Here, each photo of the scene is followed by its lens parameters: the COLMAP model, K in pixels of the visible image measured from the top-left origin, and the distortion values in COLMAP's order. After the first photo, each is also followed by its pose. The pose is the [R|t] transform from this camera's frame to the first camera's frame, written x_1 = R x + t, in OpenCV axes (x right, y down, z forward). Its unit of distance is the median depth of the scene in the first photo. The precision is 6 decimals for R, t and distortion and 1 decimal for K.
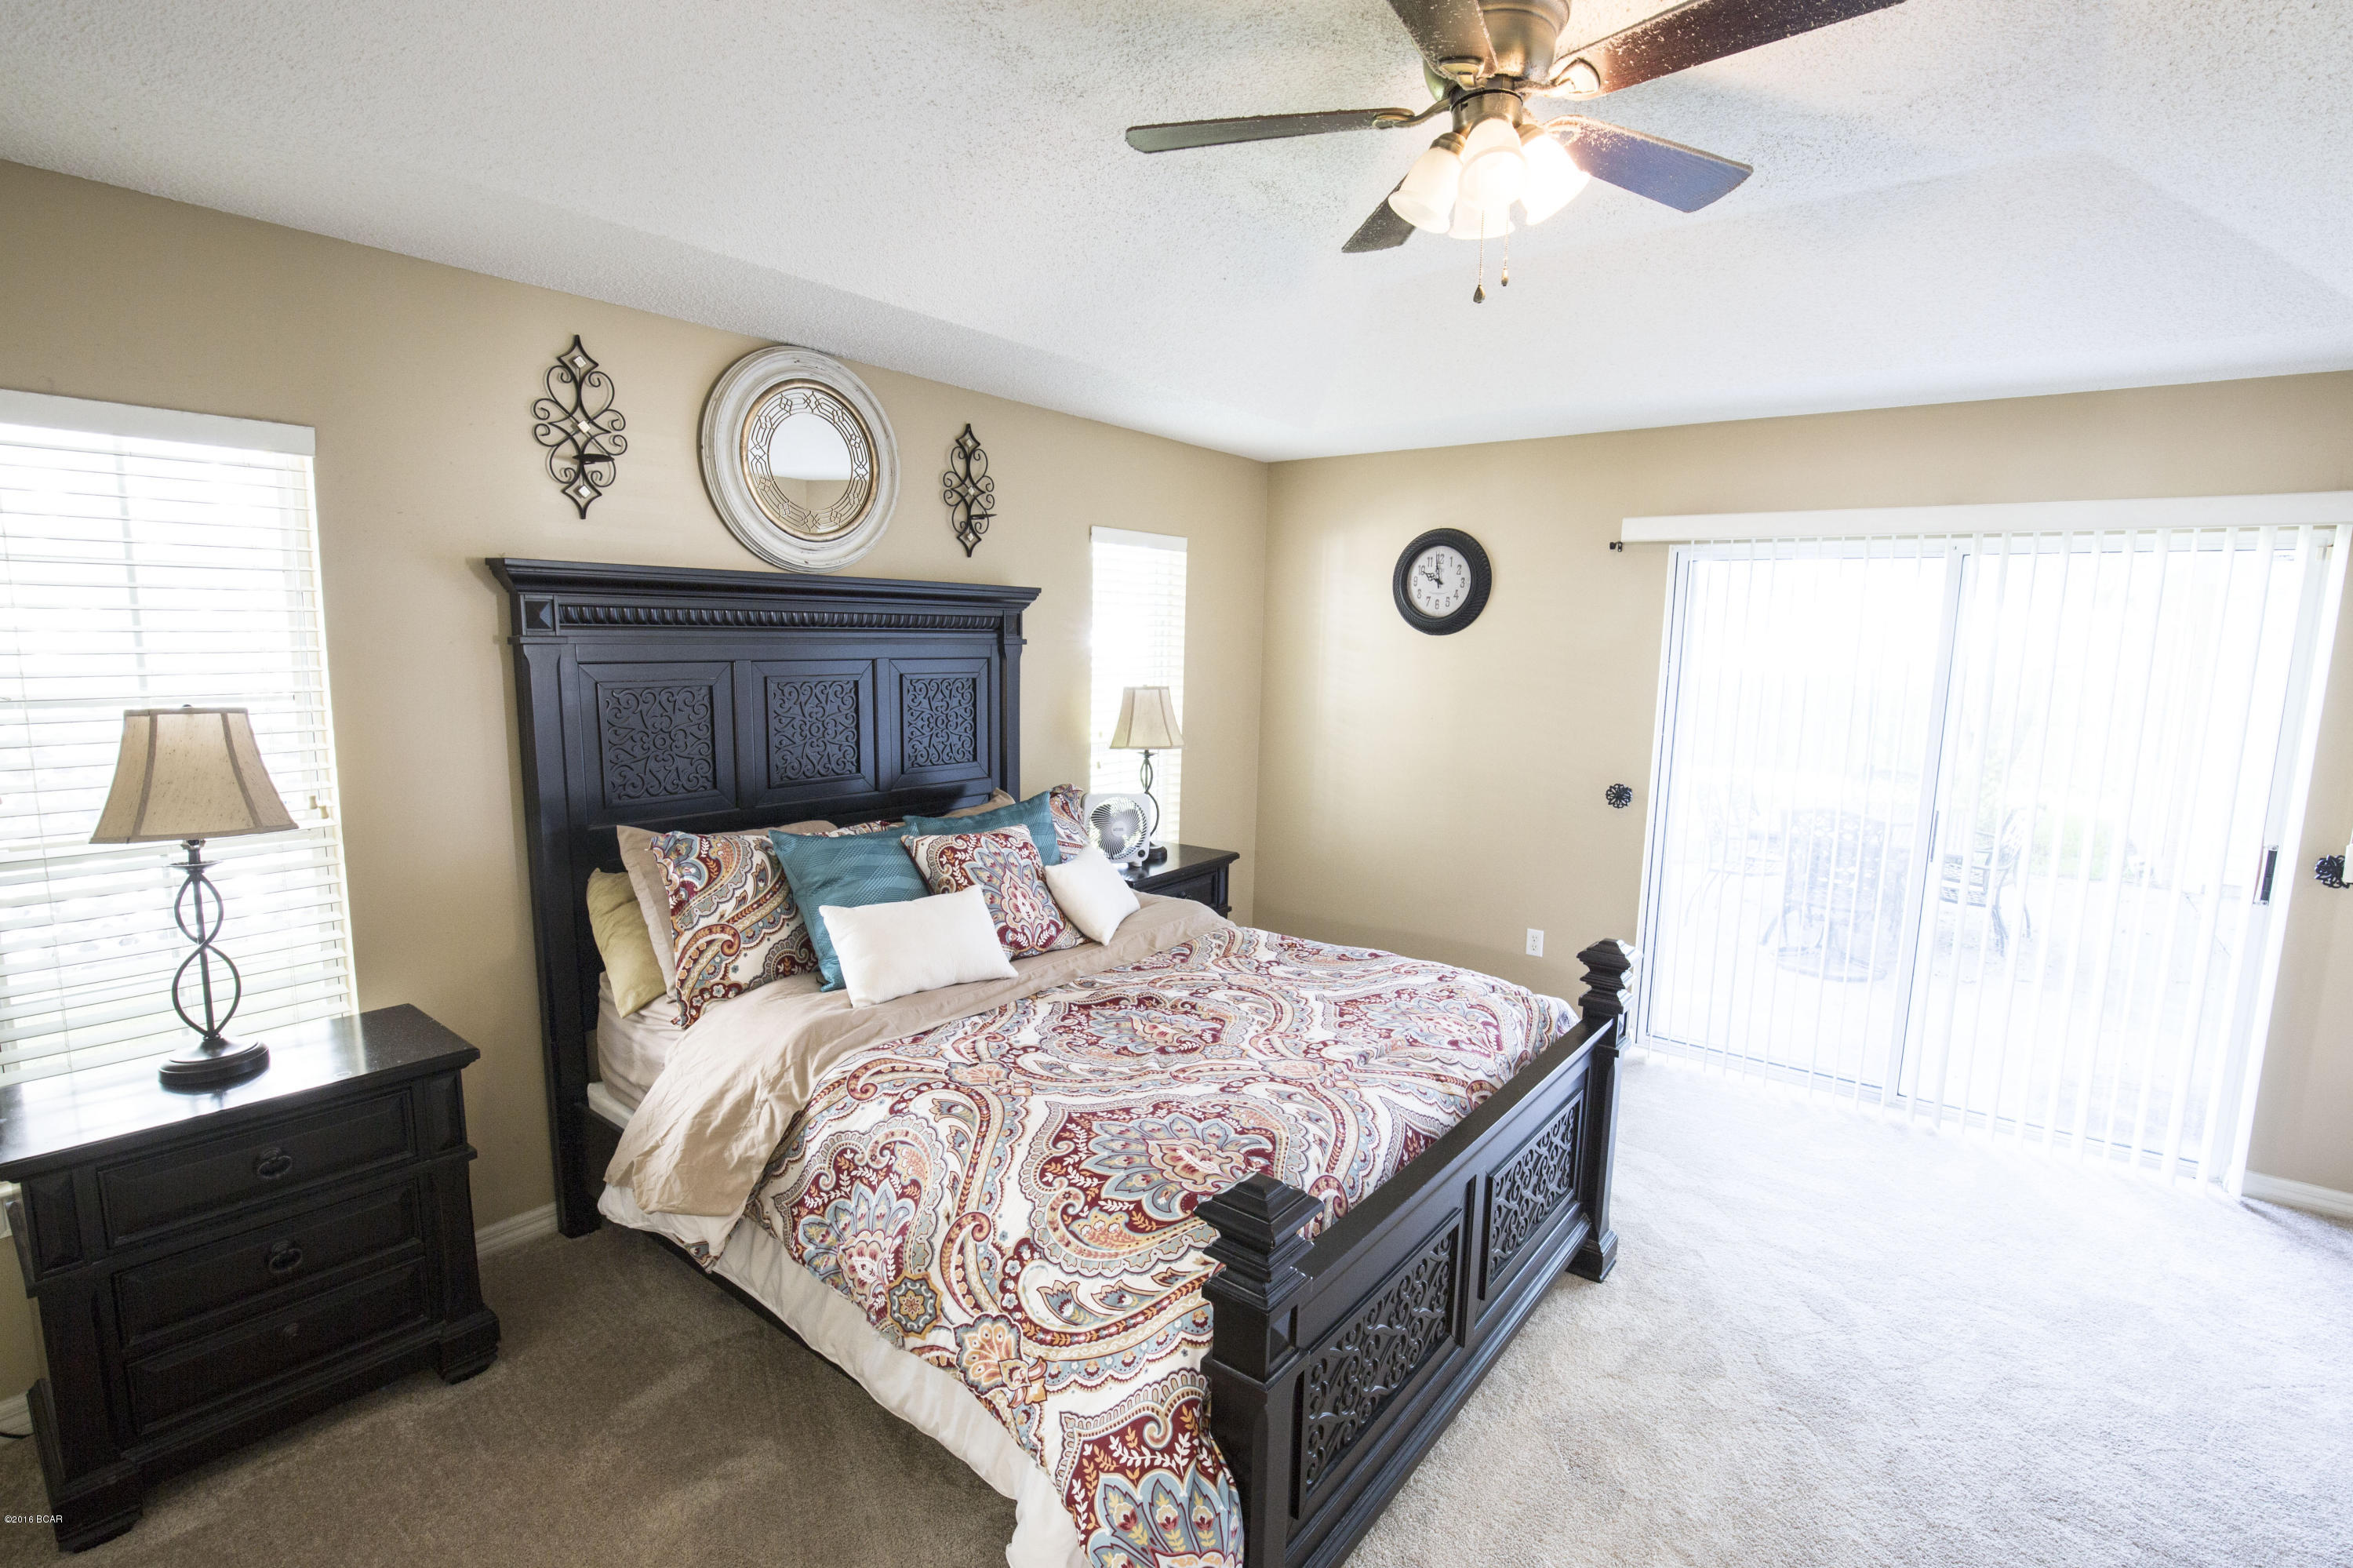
lens RADIAL K [[1074.2, 0, 1176.3], [0, 1074.2, 793.1], [0, 0, 1]] dist [-0.037915, 0.008322]
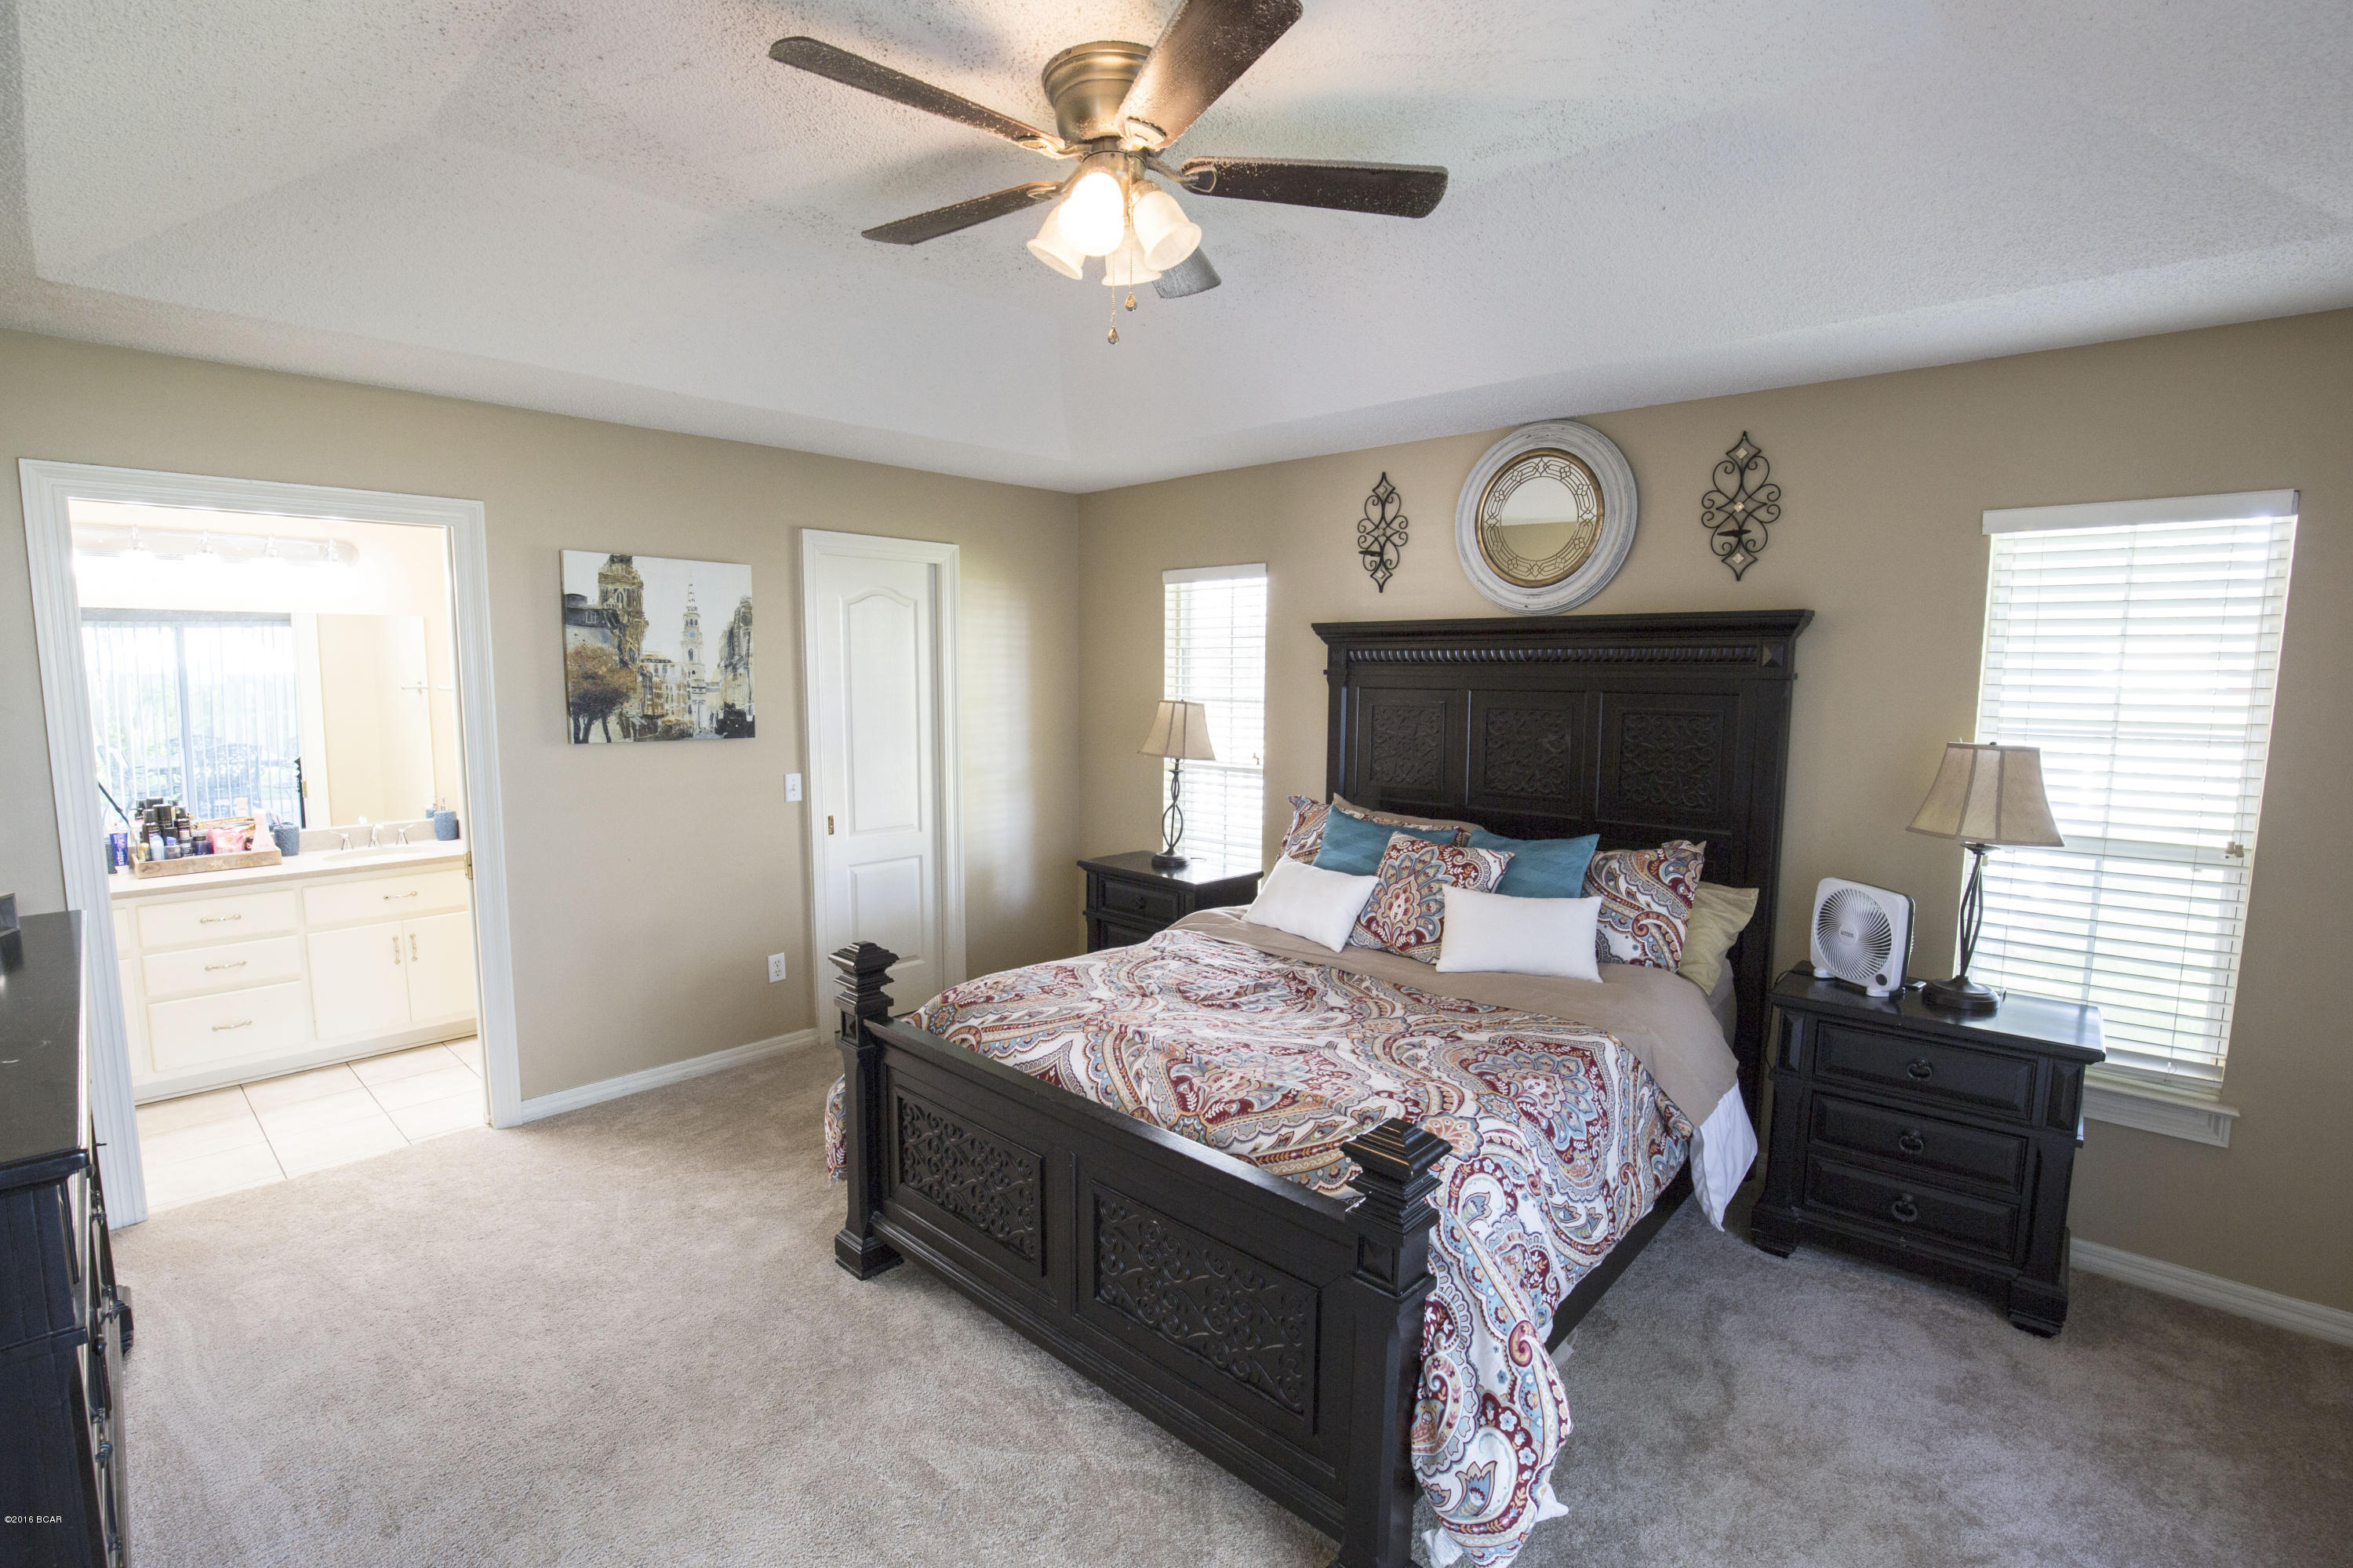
lens RADIAL K [[1074.2, 0, 1180.6], [0, 1074.2, 785.8], [0, 0, 1]] dist [-0.037915, 0.008322]
pose [[-0.080250, 0.090714, -0.992638, 1.000720], [-0.152917, 0.982941, 0.102190, -0.100573], [0.984975, 0.159992, -0.065009, 0.863449]]
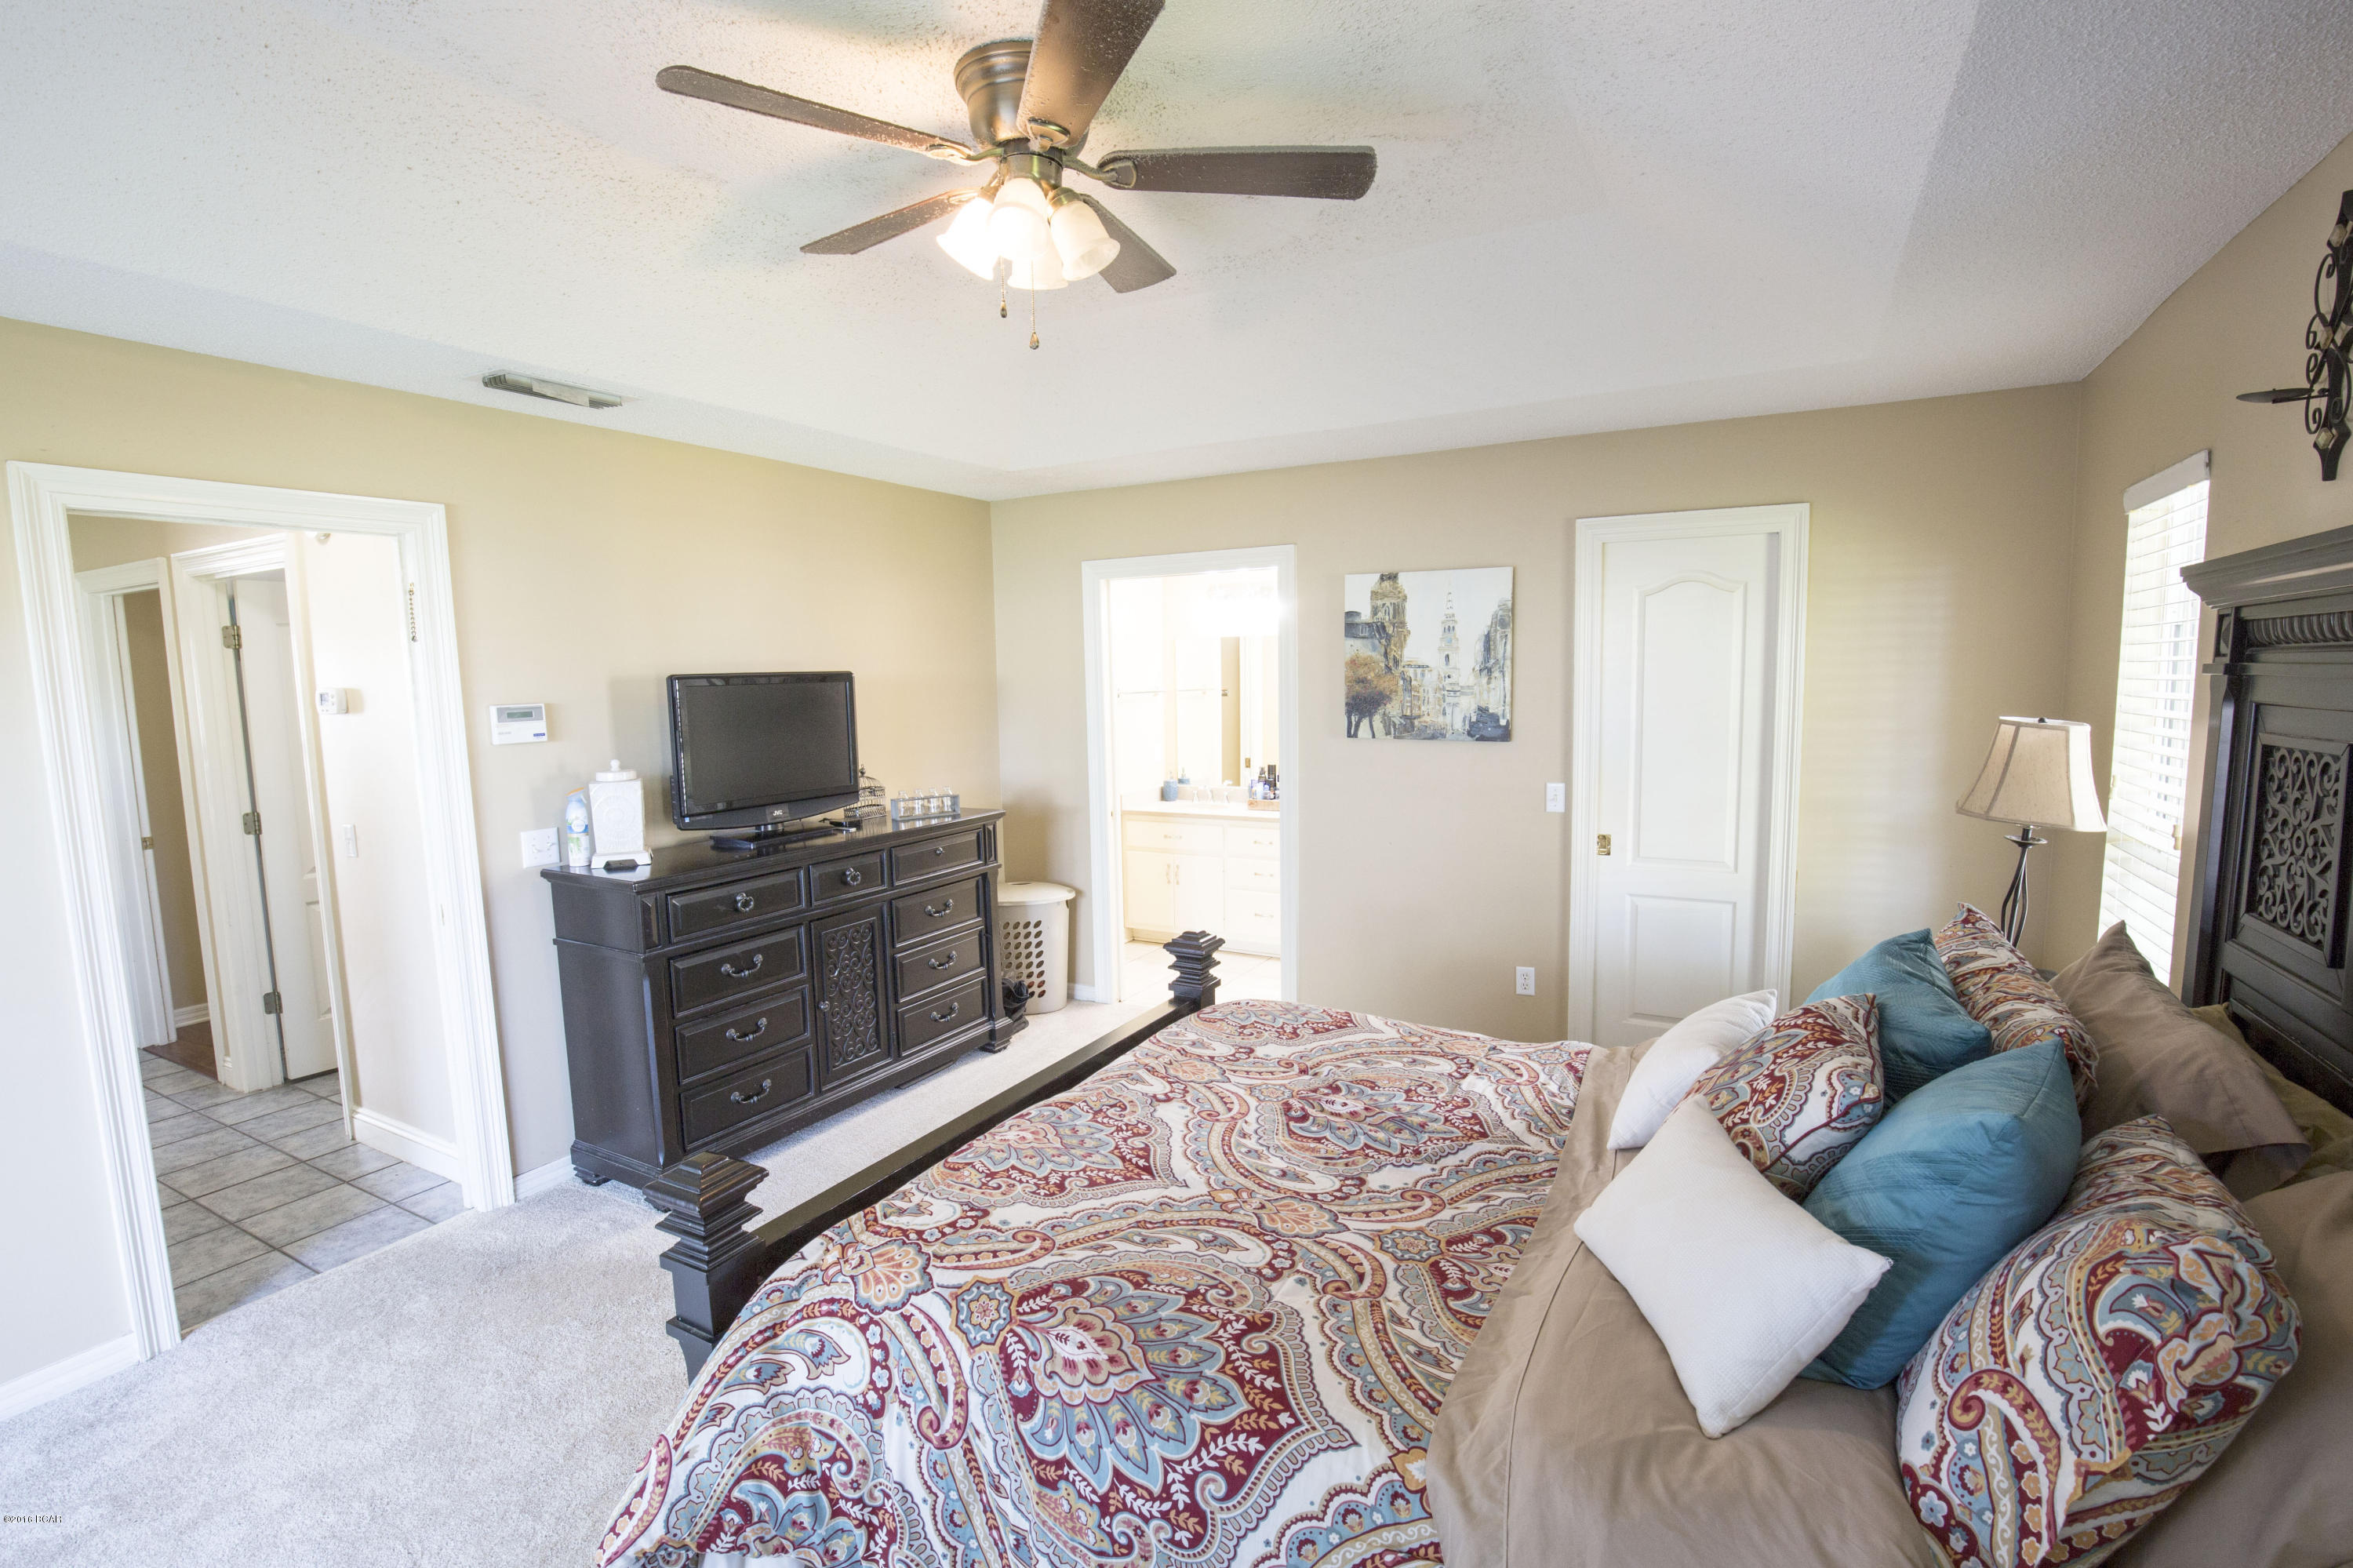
lens RADIAL K [[1074.2, 0, 1180.2], [0, 1074.2, 789.8], [0, 0, 1]] dist [-0.037915, 0.008322]
pose [[-0.986777, 0.019626, -0.160891, 0.228429], [-0.021018, 0.968768, 0.247076, -0.216016], [0.160715, 0.247190, -0.955546, 1.533939]]
